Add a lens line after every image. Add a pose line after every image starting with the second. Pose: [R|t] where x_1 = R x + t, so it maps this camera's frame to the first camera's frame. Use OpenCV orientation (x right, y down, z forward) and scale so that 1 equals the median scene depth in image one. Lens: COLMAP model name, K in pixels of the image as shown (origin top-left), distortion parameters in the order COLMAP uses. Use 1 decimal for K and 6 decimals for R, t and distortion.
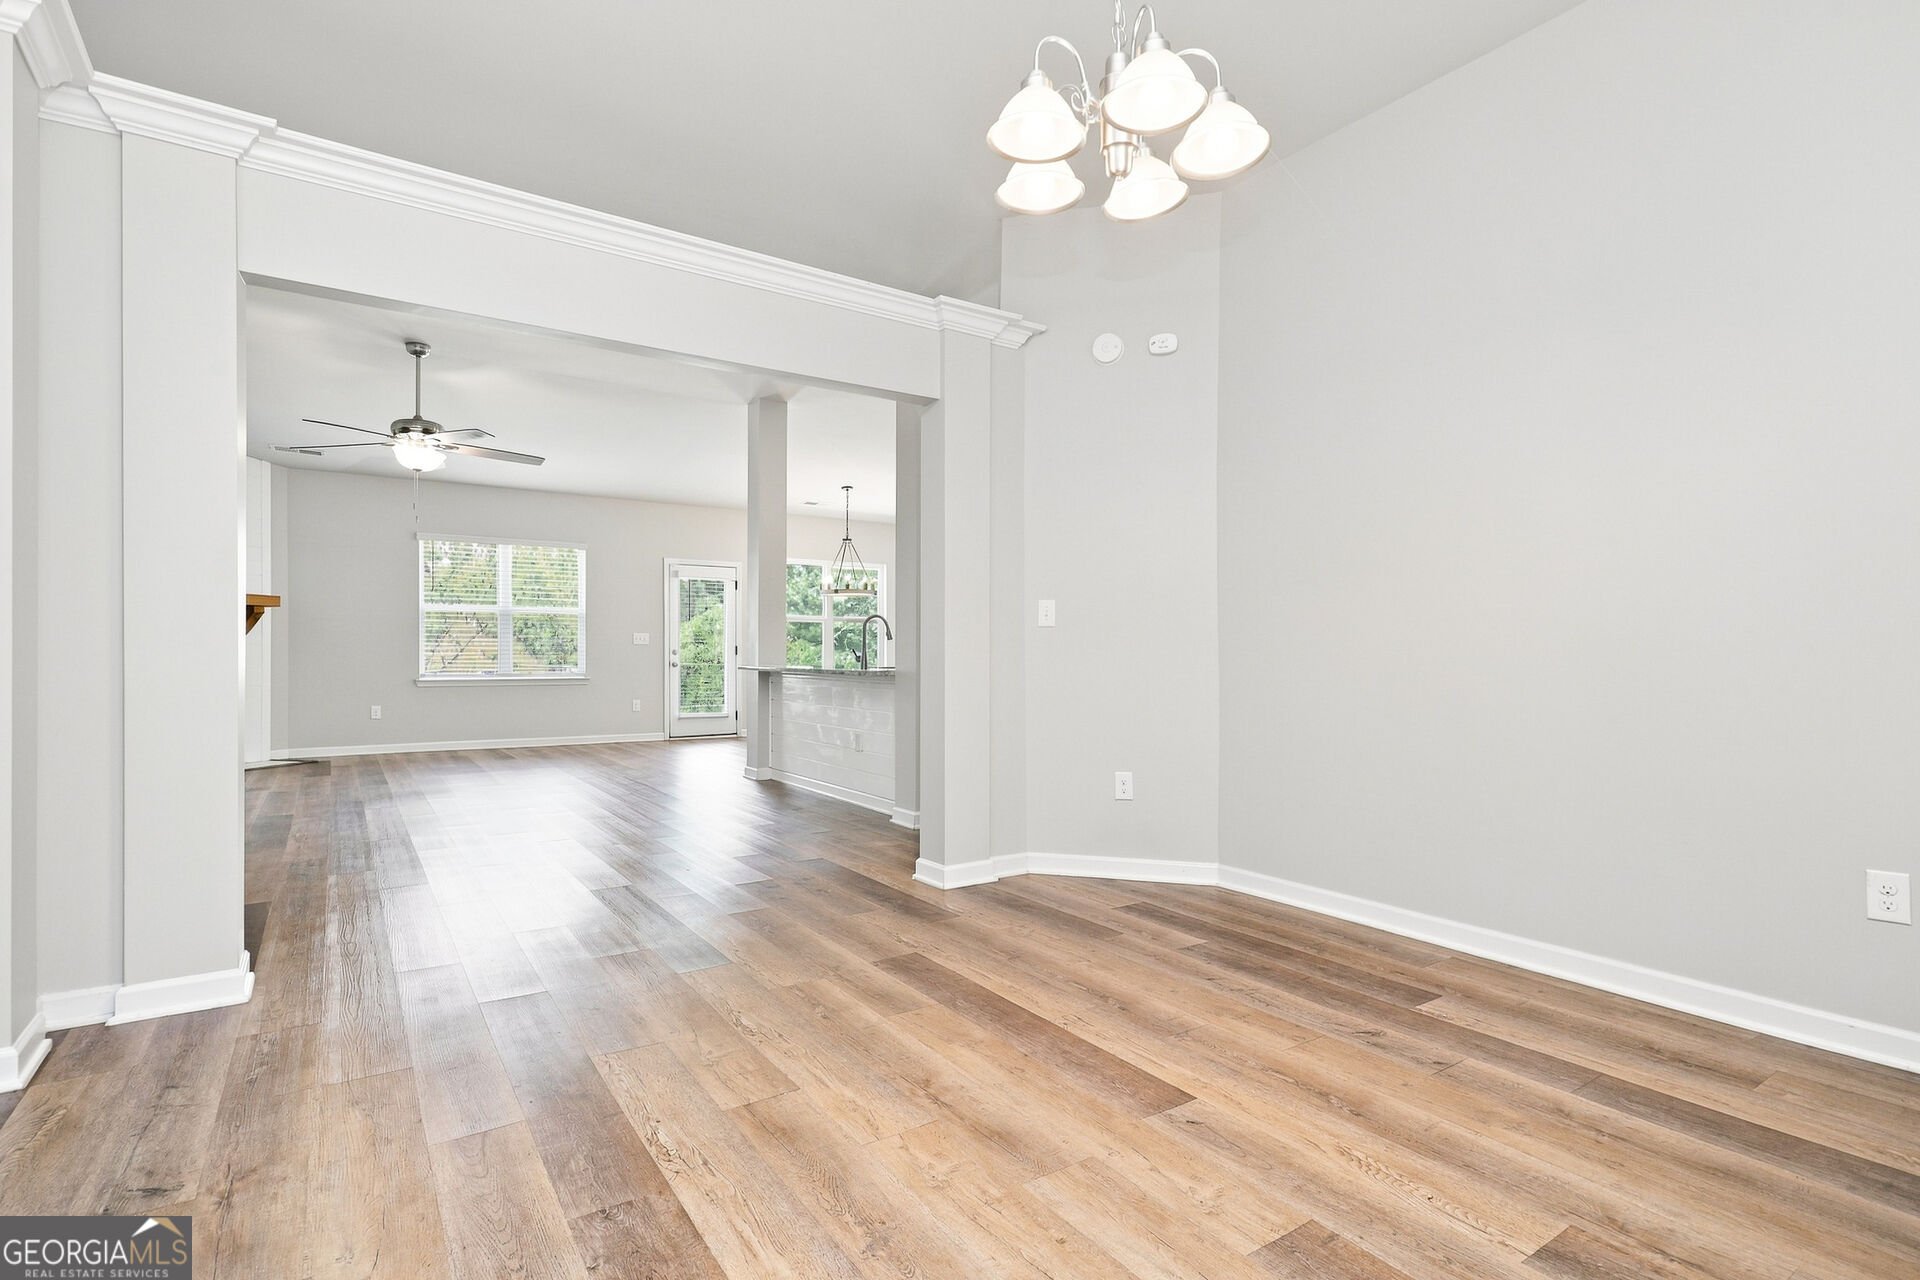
lens RADIAL K [[930.7, 0, 960.1], [0, 930.7, 649.0], [0, 0, 1]] dist [0.001855, 0.000034]
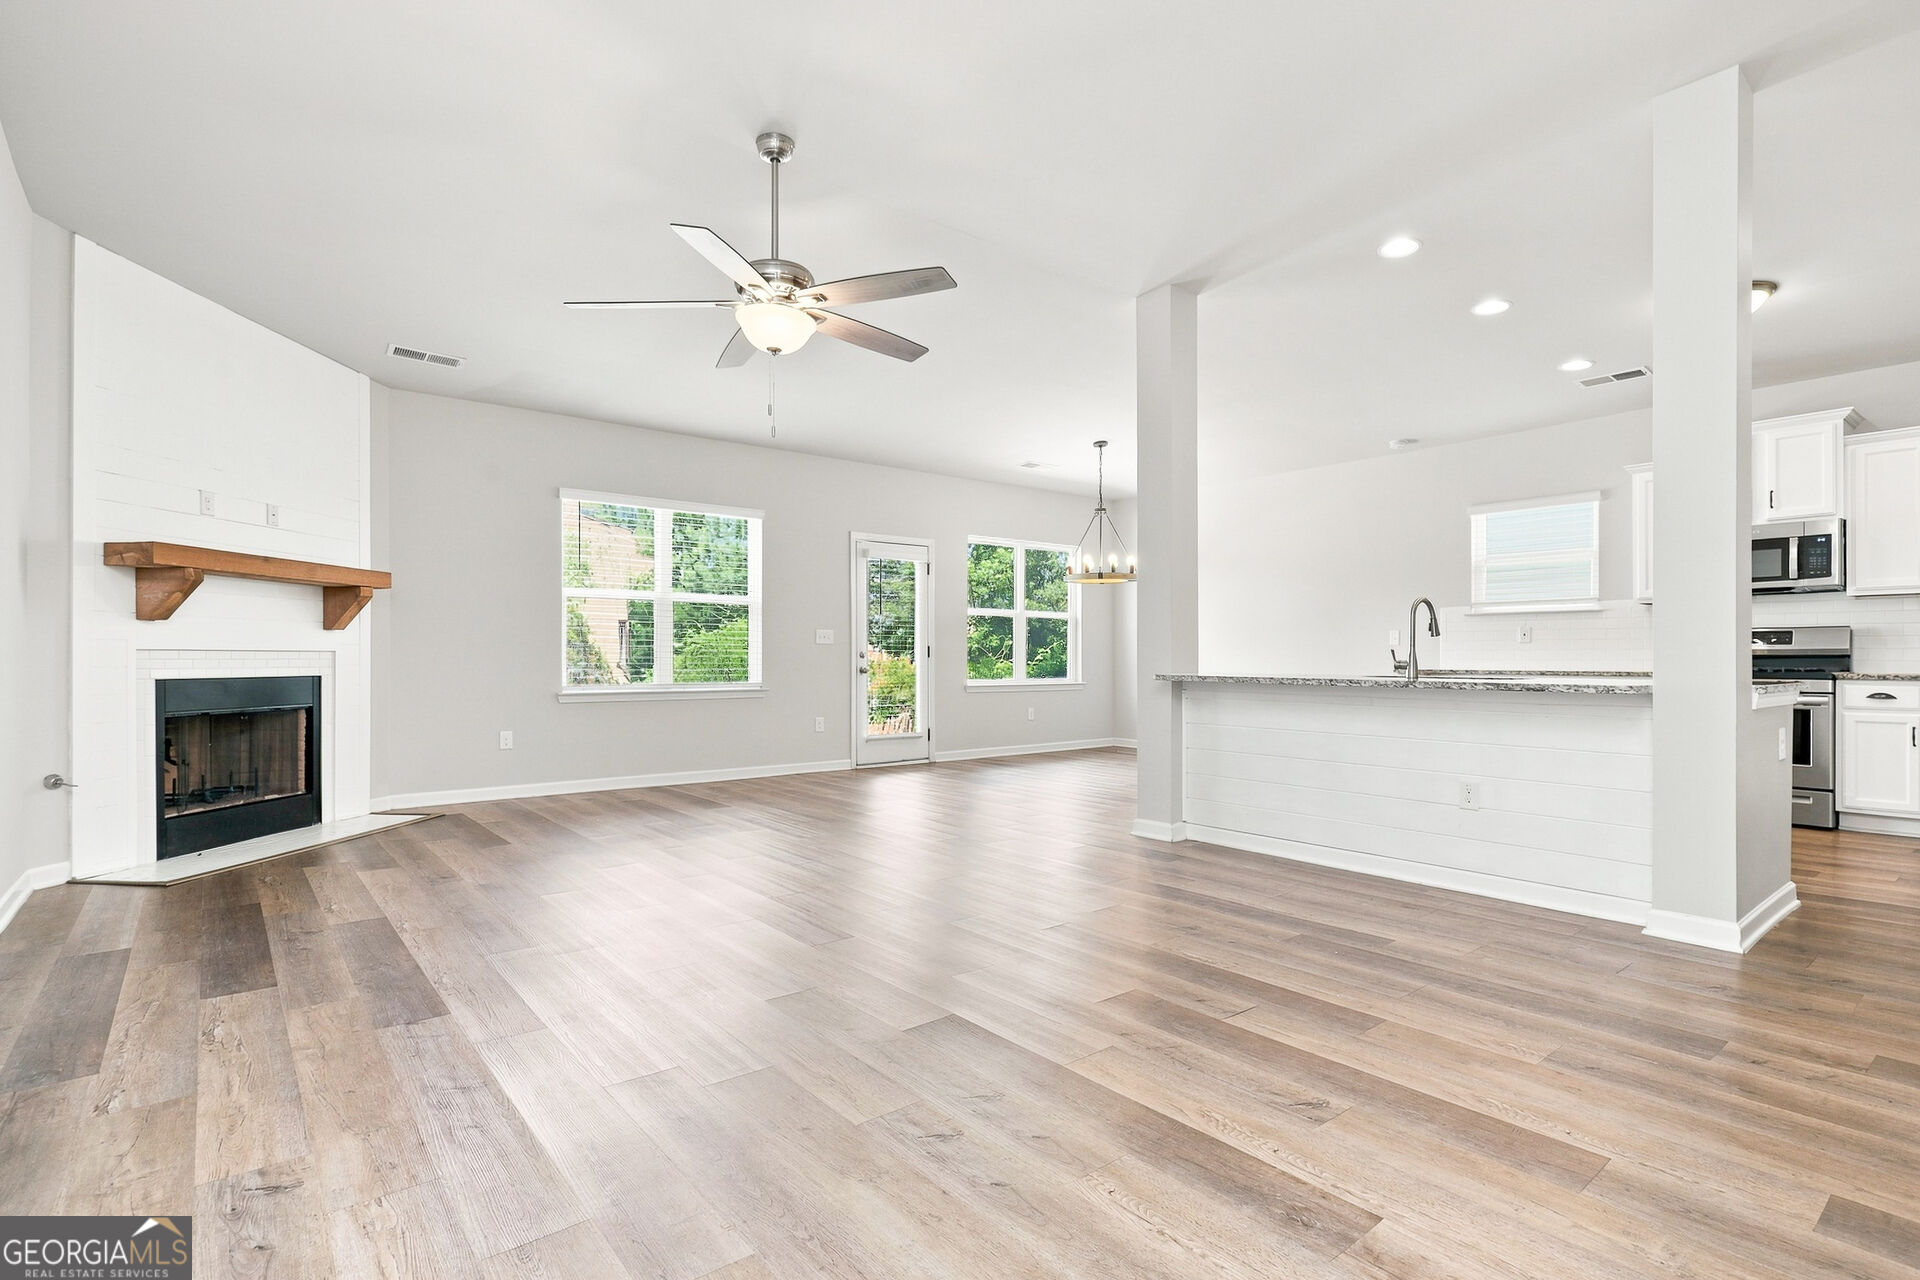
lens RADIAL K [[930.7, 0, 961.5], [0, 930.7, 656.9], [0, 0, 1]] dist [0.001855, 0.000034]
pose [[0.995814, -0.000802, 0.091399, -0.309142], [0.000242, 0.999981, 0.006142, 0.000568], [-0.091403, -0.006094, 0.995795, 0.235339]]
